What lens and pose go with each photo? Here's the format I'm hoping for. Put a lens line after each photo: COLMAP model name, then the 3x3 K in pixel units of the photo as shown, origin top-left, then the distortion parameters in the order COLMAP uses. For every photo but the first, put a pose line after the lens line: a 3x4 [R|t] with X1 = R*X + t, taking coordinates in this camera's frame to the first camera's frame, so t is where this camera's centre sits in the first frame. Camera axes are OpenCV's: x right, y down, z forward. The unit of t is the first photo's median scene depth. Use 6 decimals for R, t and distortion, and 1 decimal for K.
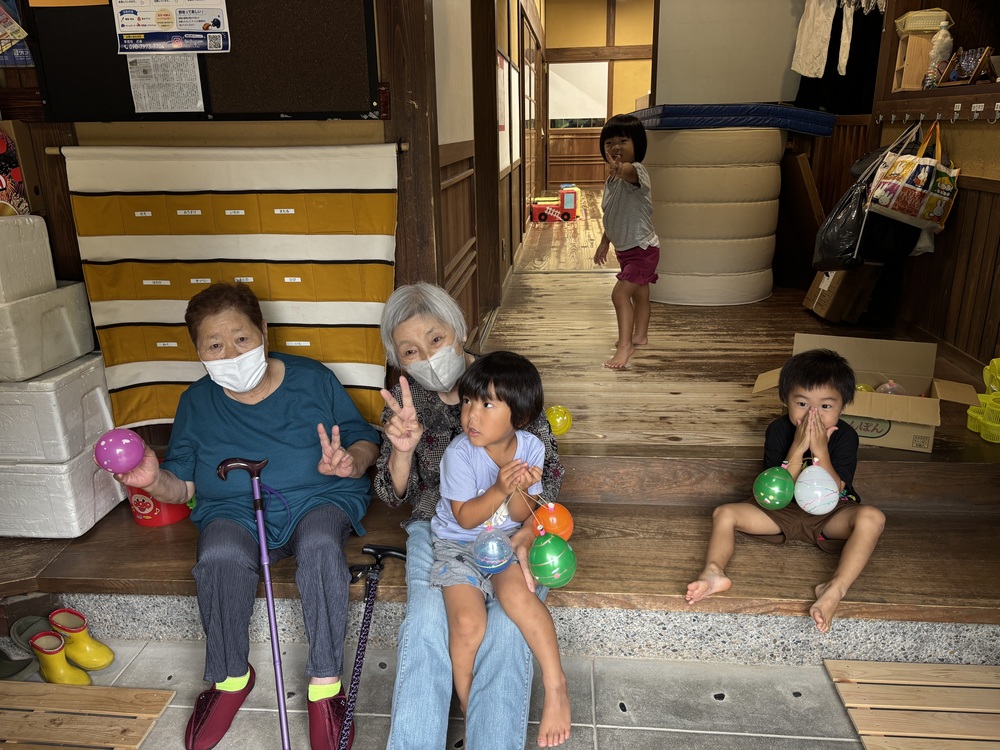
lens RADIAL K [[778.7, 0, 477.1], [0, 778.7, 373.1], [0, 0, 1]] dist [0.061954, -0.077327]
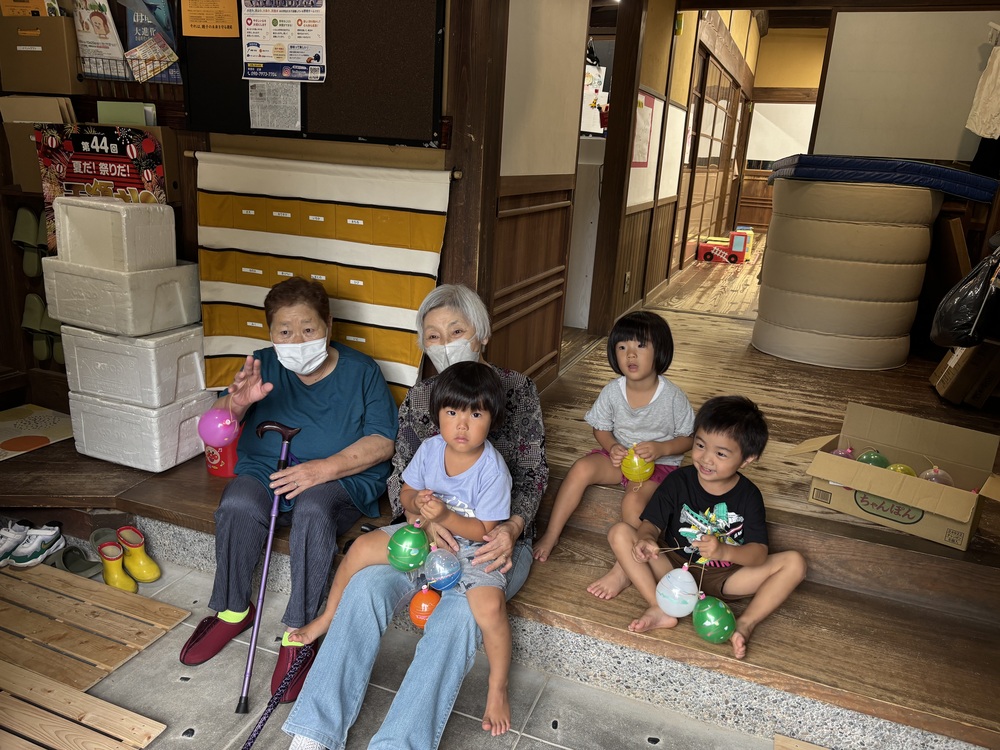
lens RADIAL K [[778.7, 0, 477.1], [0, 778.7, 373.1], [0, 0, 1]] dist [0.061954, -0.077327]
pose [[0.955146, 0.149227, -0.255788, 0.247317], [-0.156495, 0.987645, -0.008179, -0.007654], [0.251407, 0.047842, 0.966698, -0.044674]]
